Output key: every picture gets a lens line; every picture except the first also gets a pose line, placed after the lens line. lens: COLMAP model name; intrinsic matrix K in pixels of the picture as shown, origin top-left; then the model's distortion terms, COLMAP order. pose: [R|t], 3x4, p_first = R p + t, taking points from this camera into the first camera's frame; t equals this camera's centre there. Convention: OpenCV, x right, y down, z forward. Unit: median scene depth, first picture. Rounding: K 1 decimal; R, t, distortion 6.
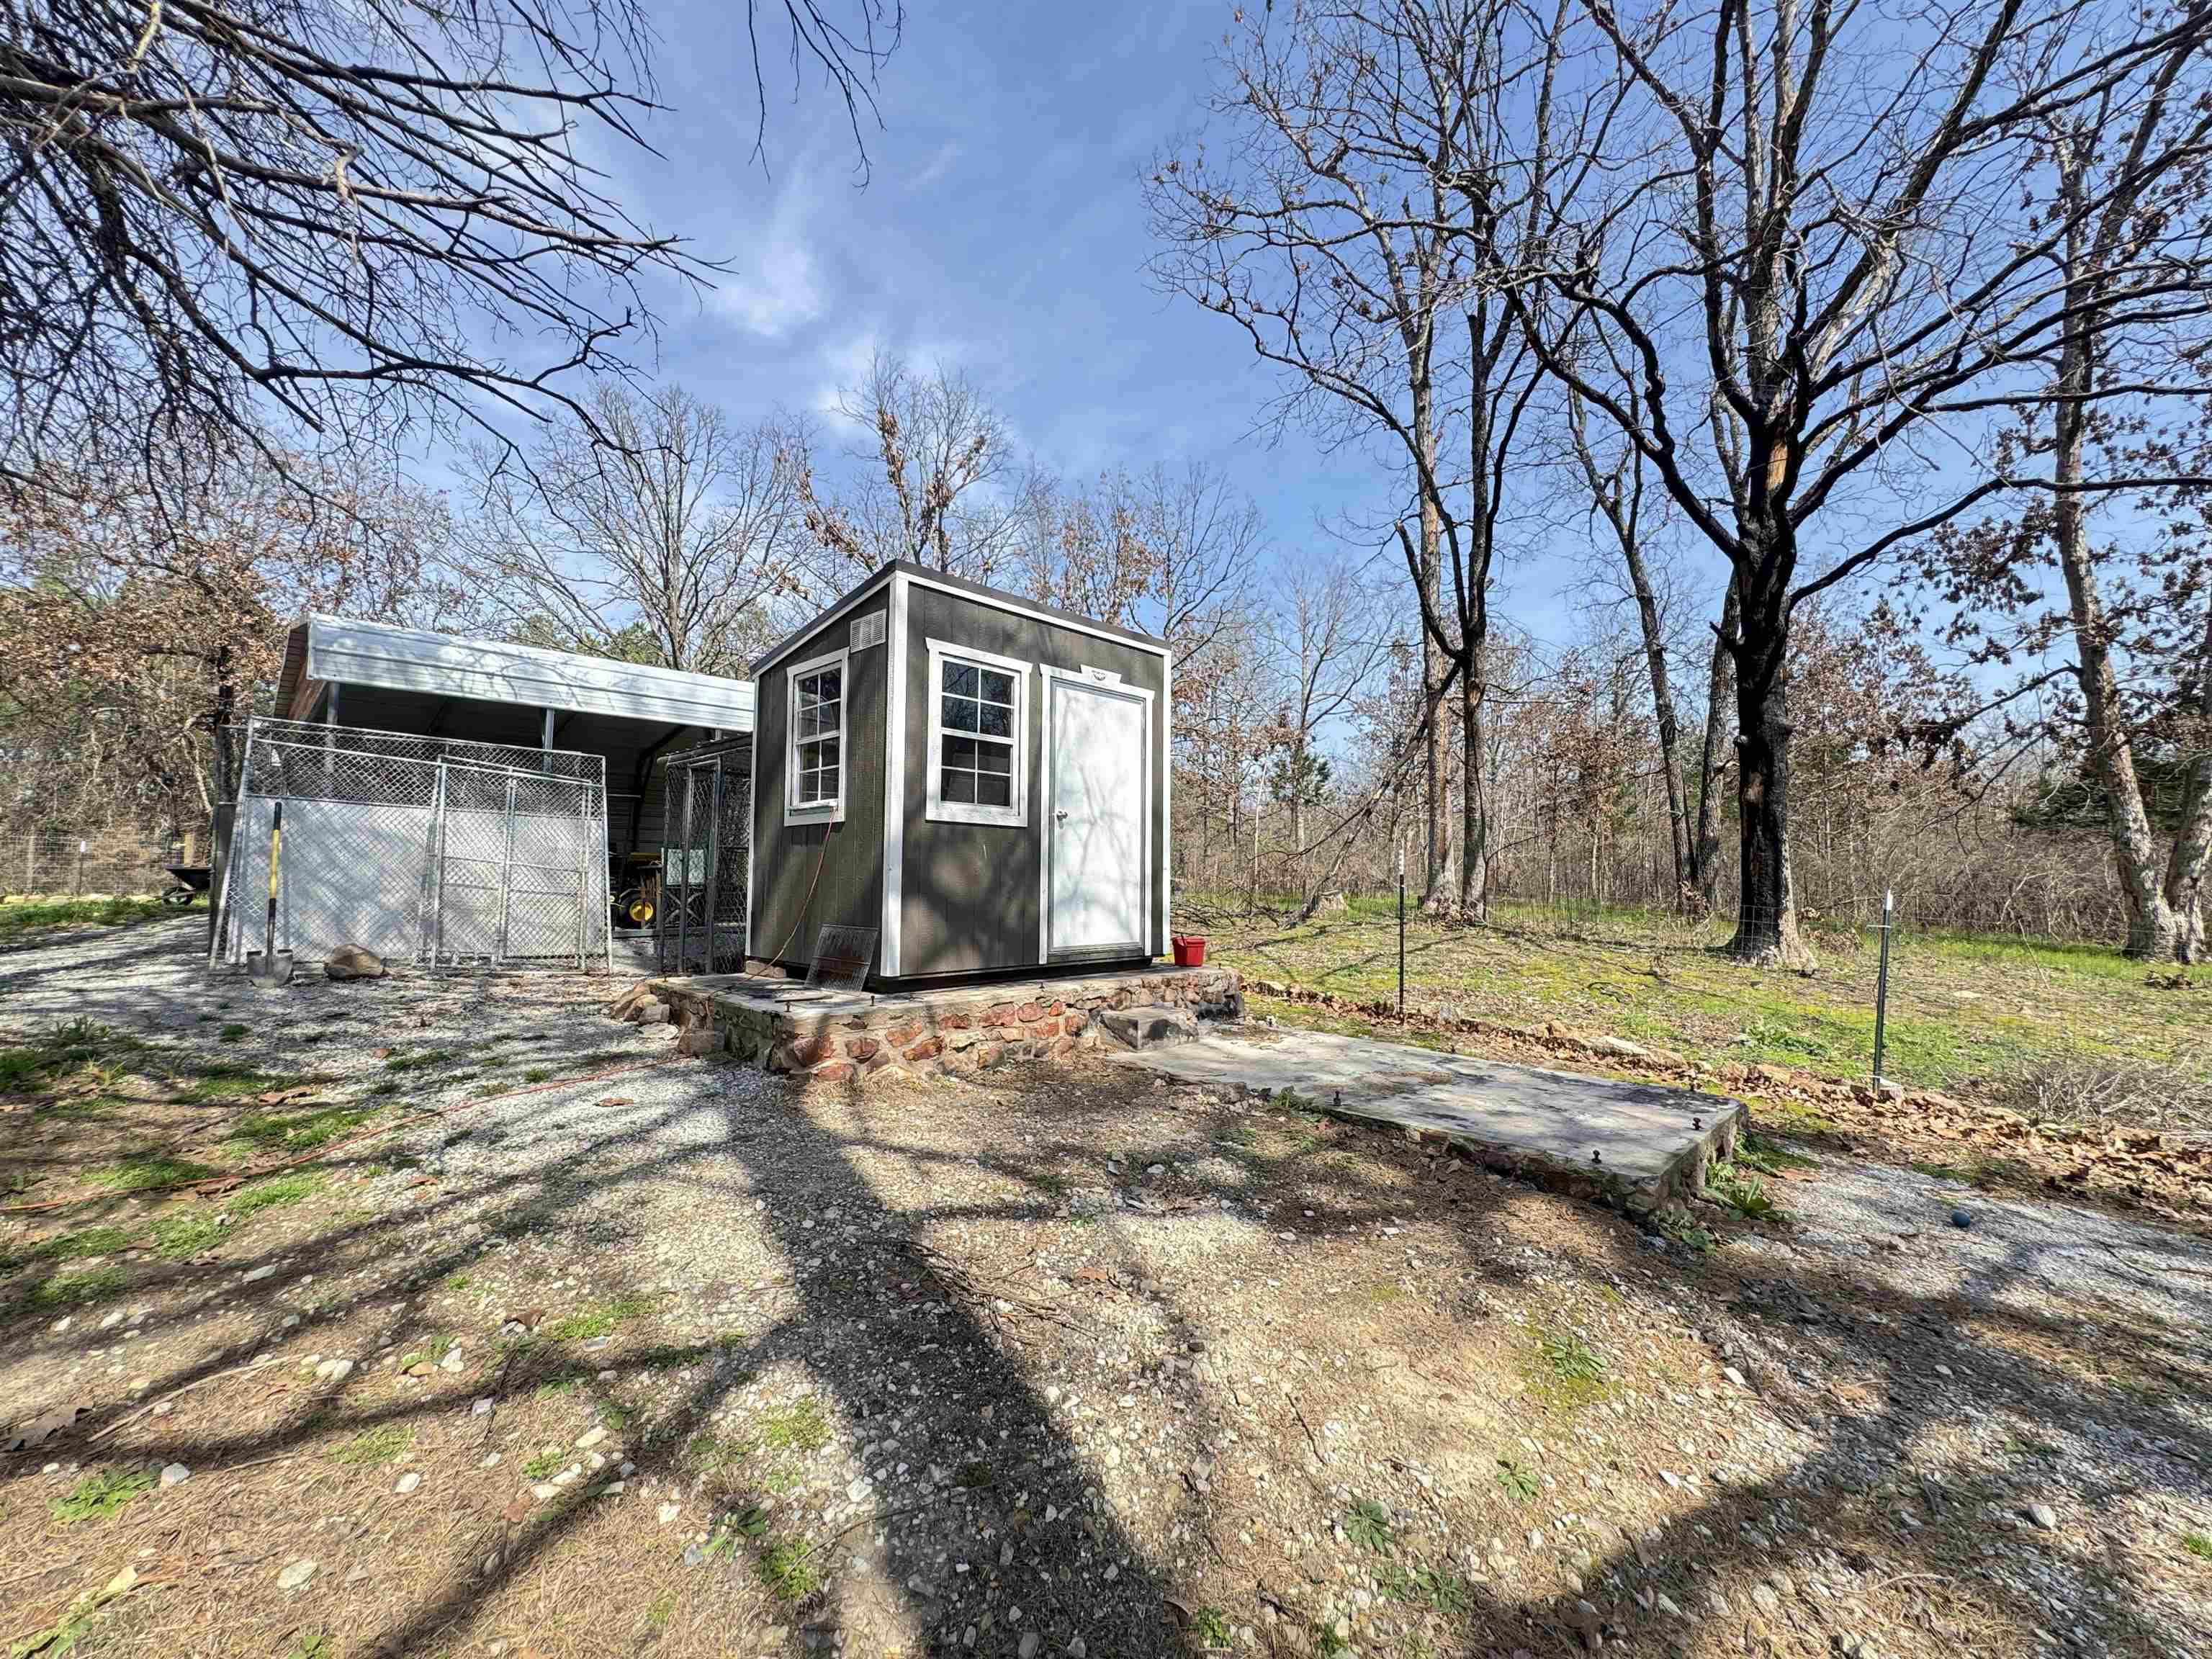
lens RADIAL K [[883.2, 0, 1106.0], [0, 883.2, 829.5], [0, 0, 1]] dist [-0.000859, 0.000094]
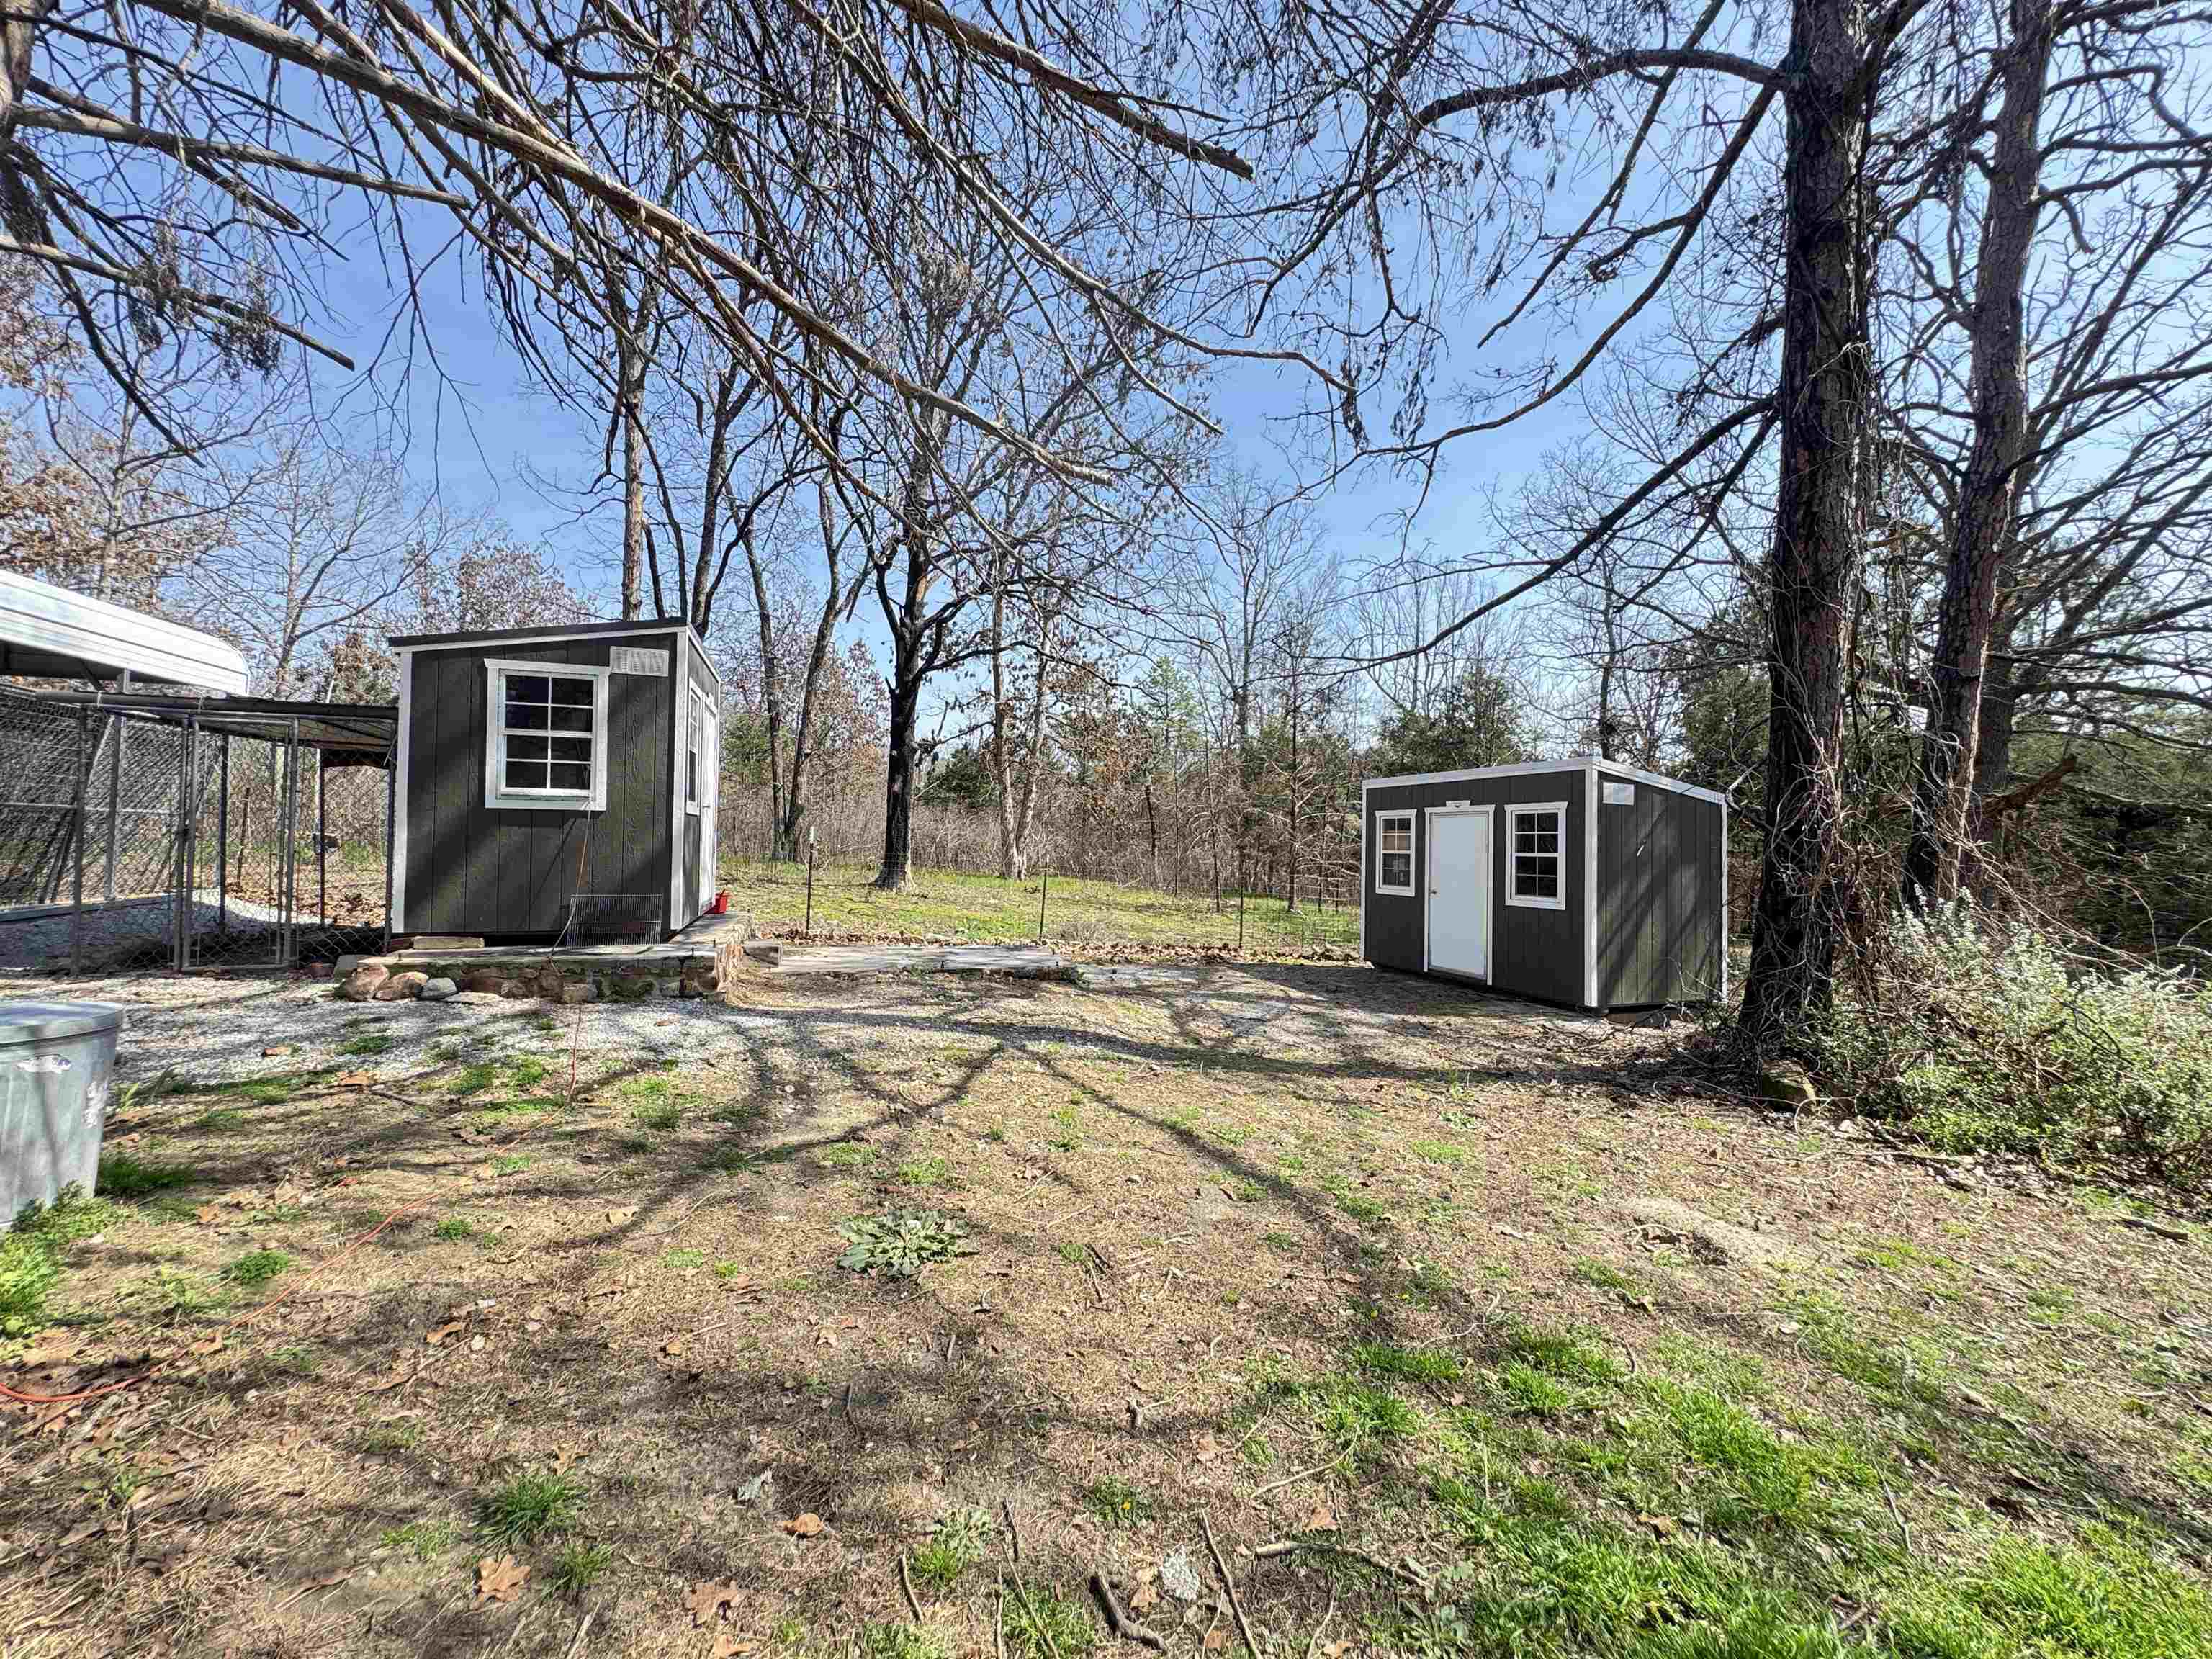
lens RADIAL K [[891.9, 0, 1096.6], [0, 891.9, 824.1], [0, 0, 1]] dist [0.000365, 0.000249]
pose [[0.475463, 0.011665, 0.879658, -1.051136], [-0.061432, 0.997911, 0.019971, -0.057786], [-0.877588, -0.063535, 0.475187, -0.193854]]
